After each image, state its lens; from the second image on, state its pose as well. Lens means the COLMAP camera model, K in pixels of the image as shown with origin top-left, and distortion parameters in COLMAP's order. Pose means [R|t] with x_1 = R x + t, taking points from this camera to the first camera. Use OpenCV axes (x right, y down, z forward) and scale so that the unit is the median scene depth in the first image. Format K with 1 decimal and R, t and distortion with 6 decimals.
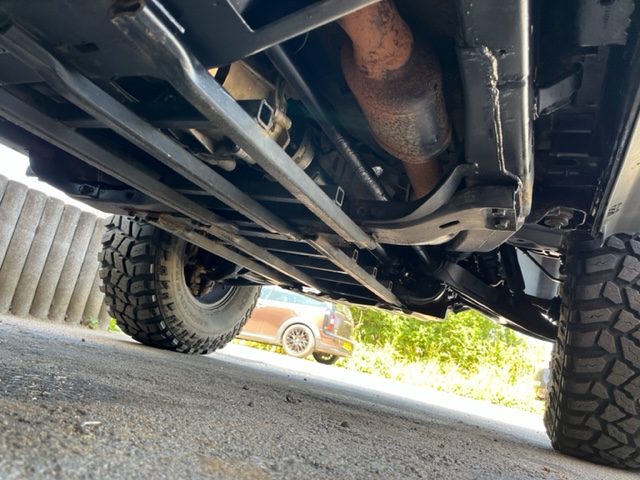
lens RADIAL K [[483.2, 0, 321.2], [0, 483.2, 242.0], [0, 0, 1]] dist [0.029601, -0.008309]
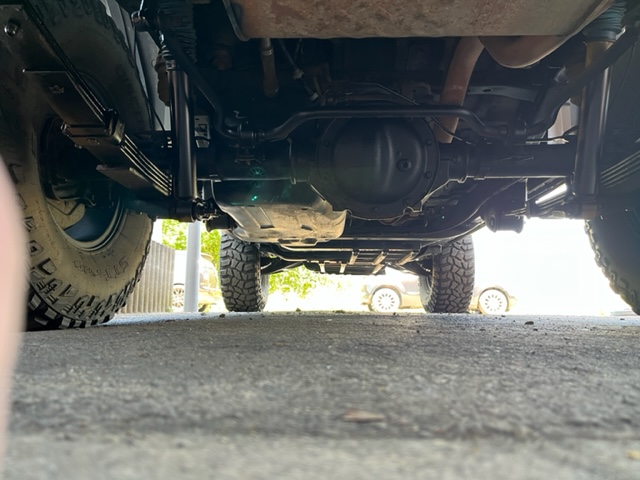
lens RADIAL K [[483.2, 0, 318.8], [0, 483.2, 239.7], [0, 0, 1]] dist [0.029601, -0.008309]
pose [[0.911296, -0.146818, 0.384687, -0.790580], [0.097838, 0.984721, 0.144053, -0.327194], [-0.399959, -0.093638, 0.911737, -0.870884]]
